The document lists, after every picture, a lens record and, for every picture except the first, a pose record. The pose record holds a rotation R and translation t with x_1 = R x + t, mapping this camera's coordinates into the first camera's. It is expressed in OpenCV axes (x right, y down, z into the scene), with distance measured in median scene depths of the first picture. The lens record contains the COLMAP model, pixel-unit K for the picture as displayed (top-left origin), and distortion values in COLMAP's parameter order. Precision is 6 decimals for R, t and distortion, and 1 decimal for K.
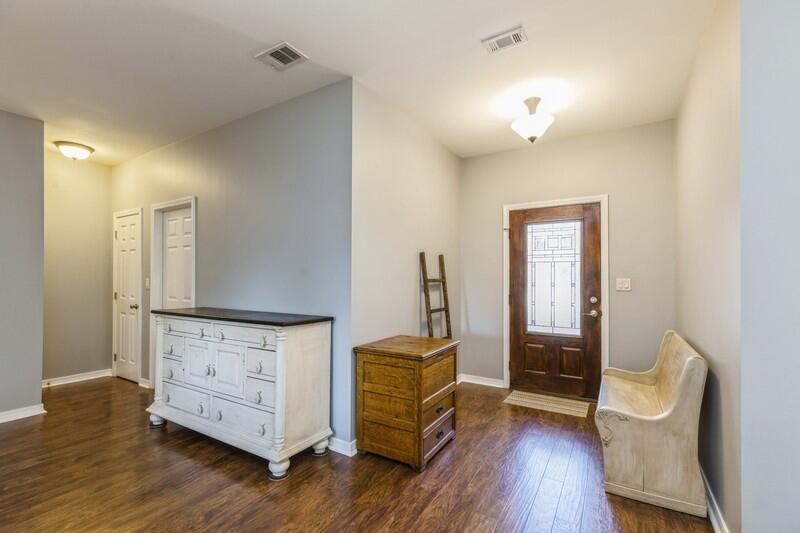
lens RADIAL K [[360.2, 0, 404.4], [0, 360.2, 277.4], [0, 0, 1]] dist [0.002971, 0.001134]
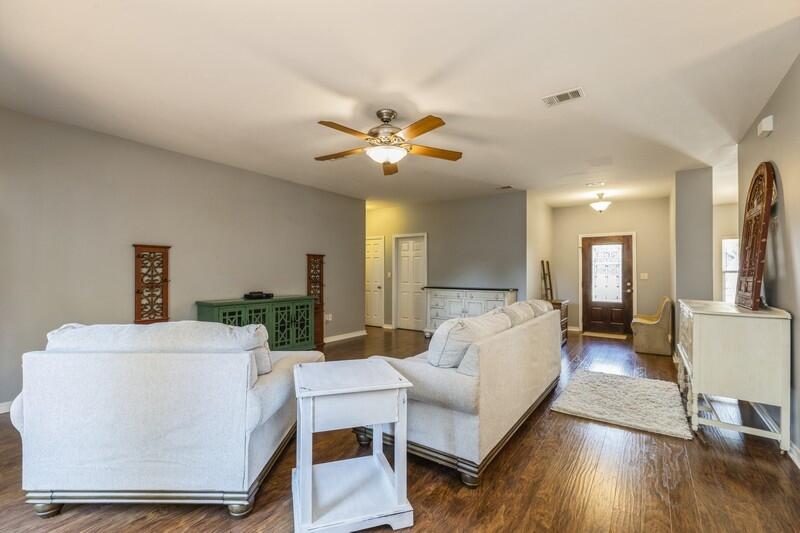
lens RADIAL K [[360.2, 0, 400.5], [0, 360.2, 268.2], [0, 0, 1]] dist [0.002971, 0.001134]
pose [[0.997559, 0.002411, -0.069783, -0.578073], [-0.003058, 0.999953, -0.009159, -0.003550], [0.069757, 0.009350, 0.997520, -1.046293]]
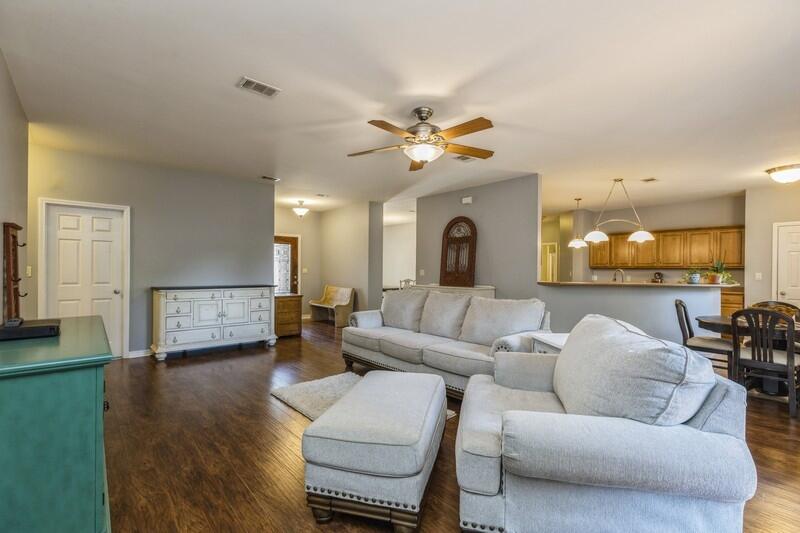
lens RADIAL K [[360.2, 0, 398.1], [0, 360.2, 269.1], [0, 0, 1]] dist [0.002971, 0.001134]
pose [[0.291886, 0.003246, 0.956448, -1.560259], [-0.008940, 0.999960, -0.000665, 0.001761], [-0.956411, -0.008356, 0.291903, -0.365083]]
